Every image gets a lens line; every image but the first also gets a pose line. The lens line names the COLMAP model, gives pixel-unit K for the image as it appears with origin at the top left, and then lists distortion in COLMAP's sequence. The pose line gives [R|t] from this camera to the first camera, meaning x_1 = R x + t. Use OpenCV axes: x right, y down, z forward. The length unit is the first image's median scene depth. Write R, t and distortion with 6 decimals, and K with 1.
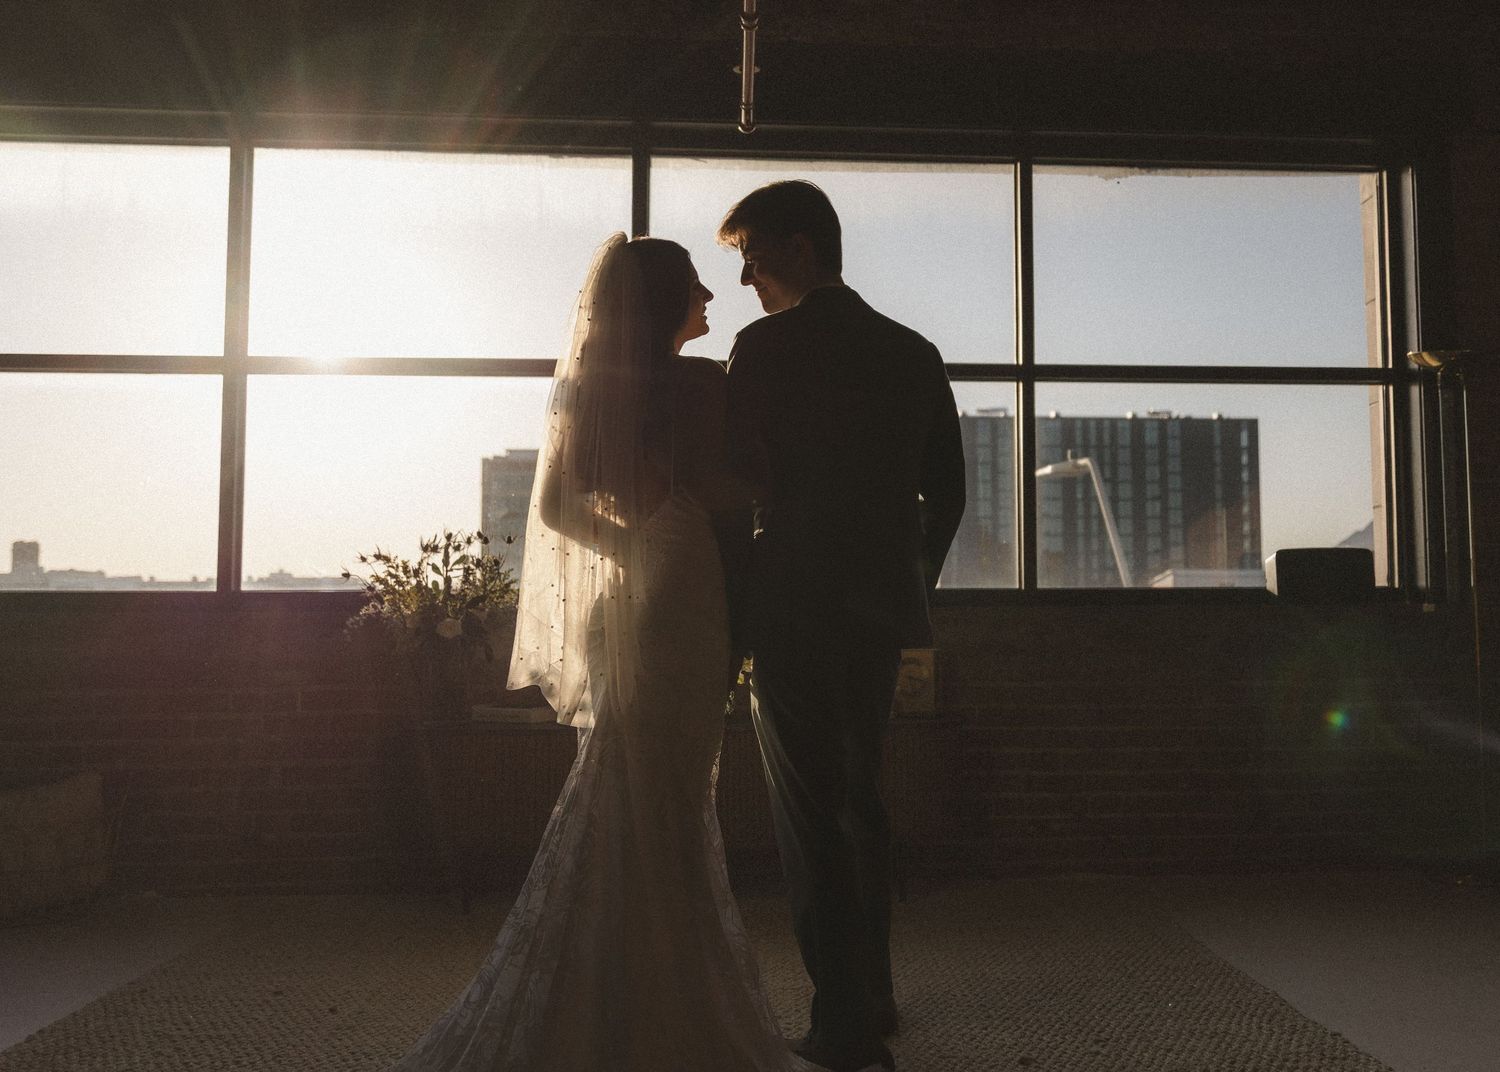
lens RADIAL K [[1306.0, 0, 755.5], [0, 1306.0, 532.3], [0, 0, 1]] dist [0.067025, -0.010093]
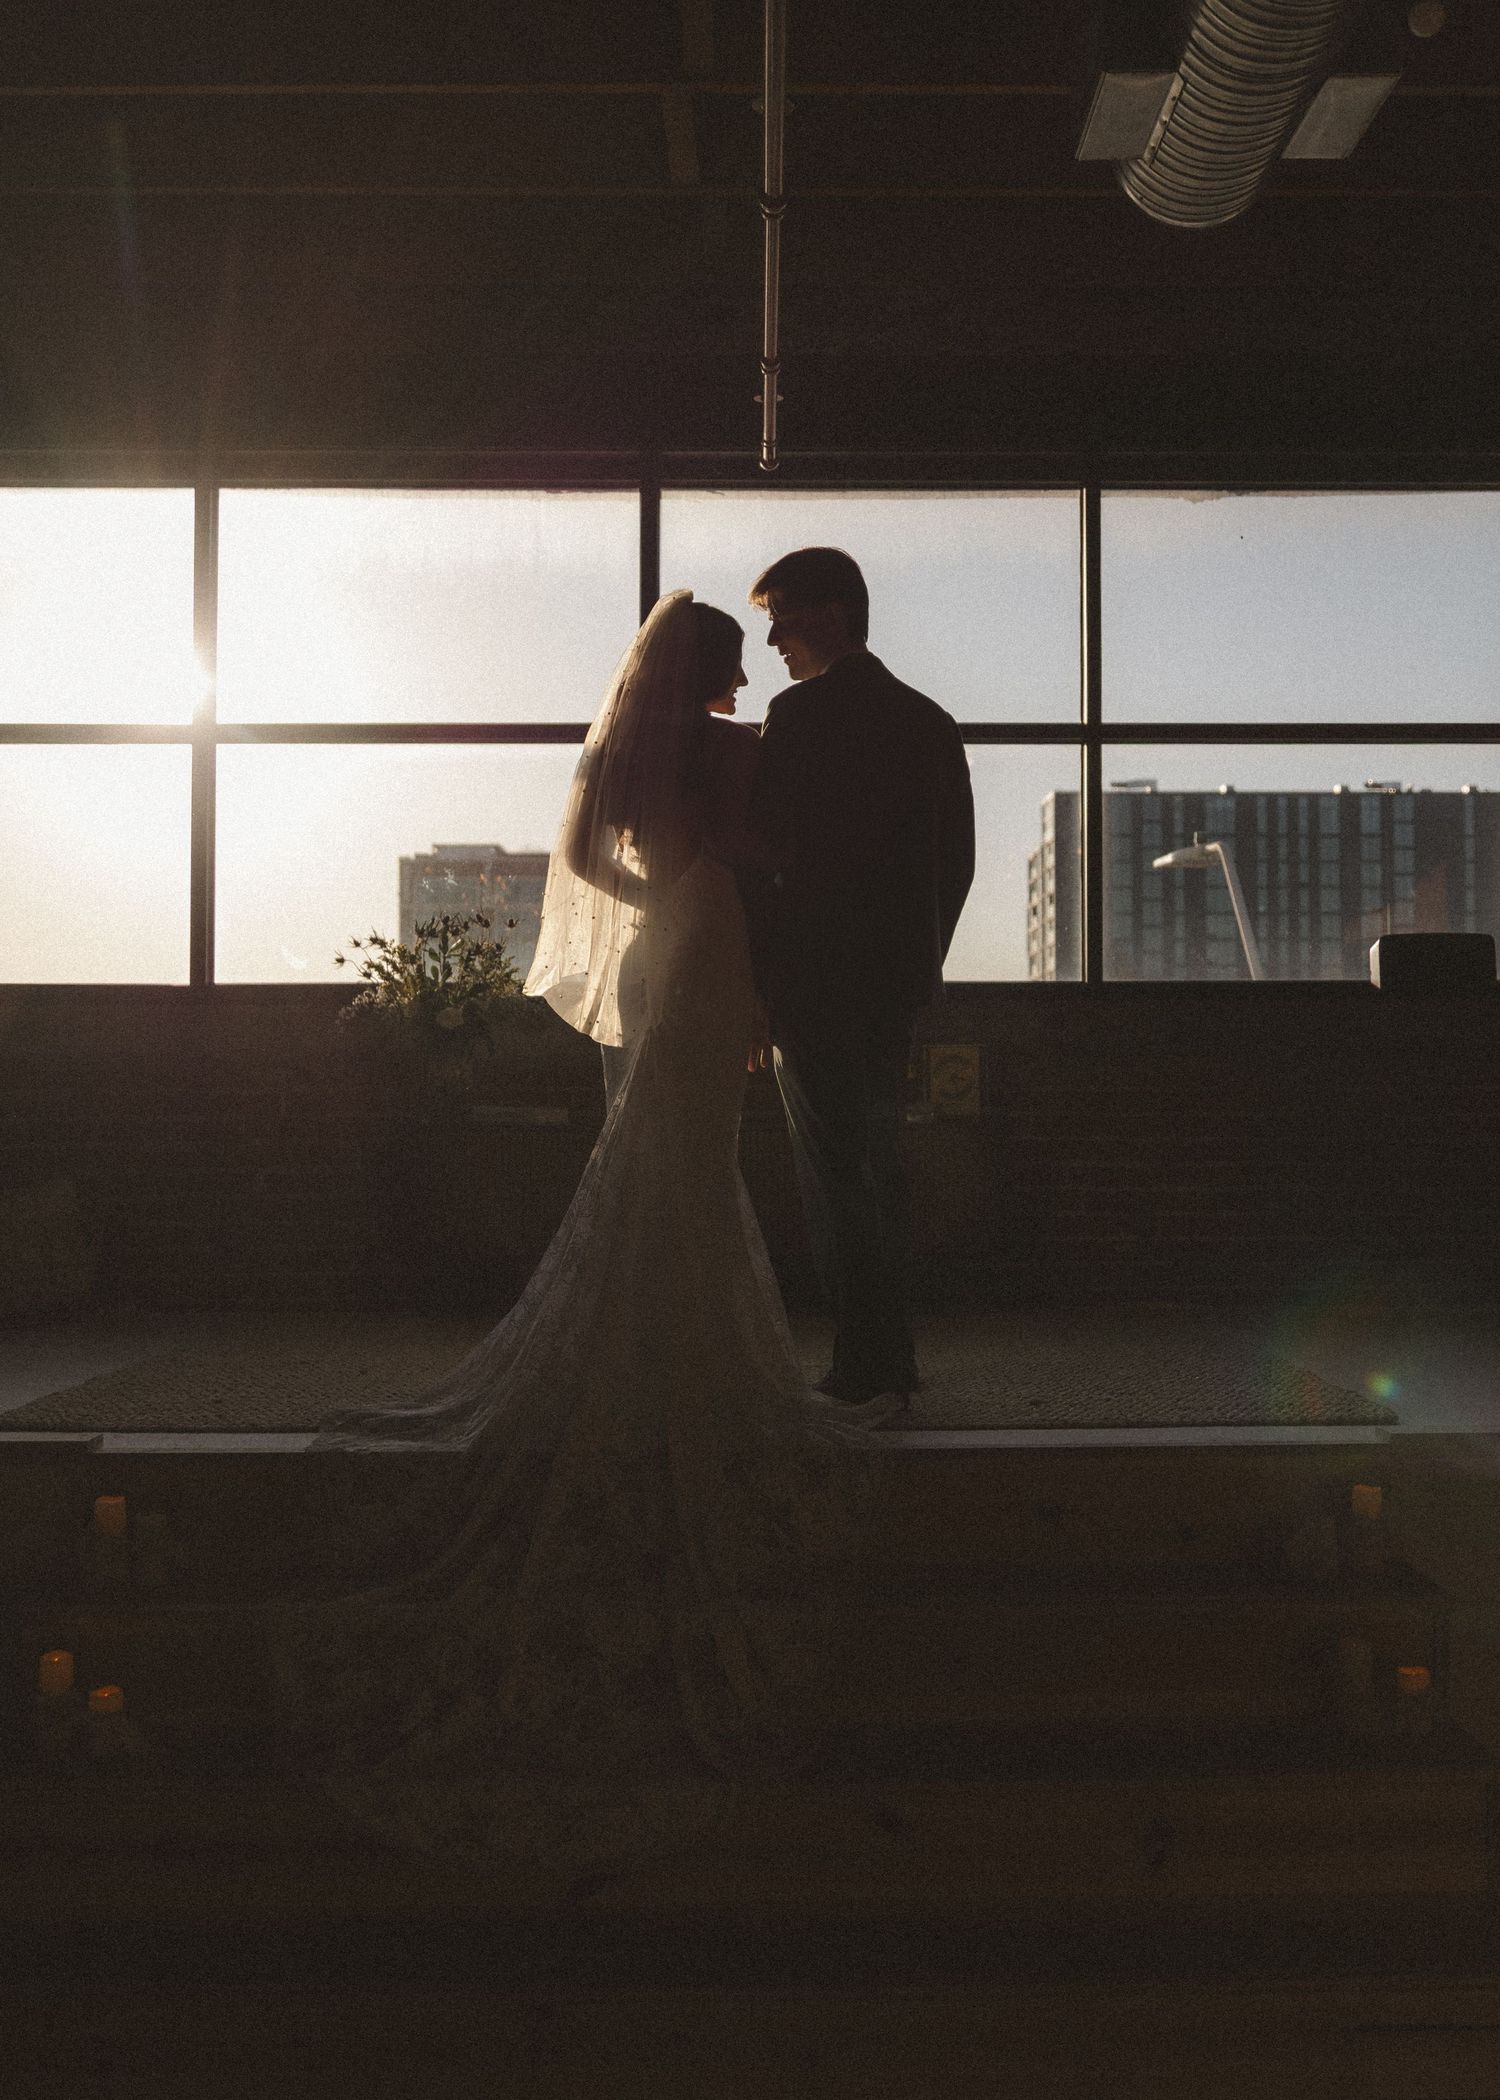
lens RADIAL K [[1828.4, 0, 735.9], [0, 1828.4, 1057.6], [0, 0, 1]] dist [0.067025, -0.010093]
pose [[0.999581, -0.003431, -0.028727, 0.005325], [0.004966, 0.998552, 0.053565, 0.031396], [0.028502, -0.053685, 0.998151, -0.275668]]
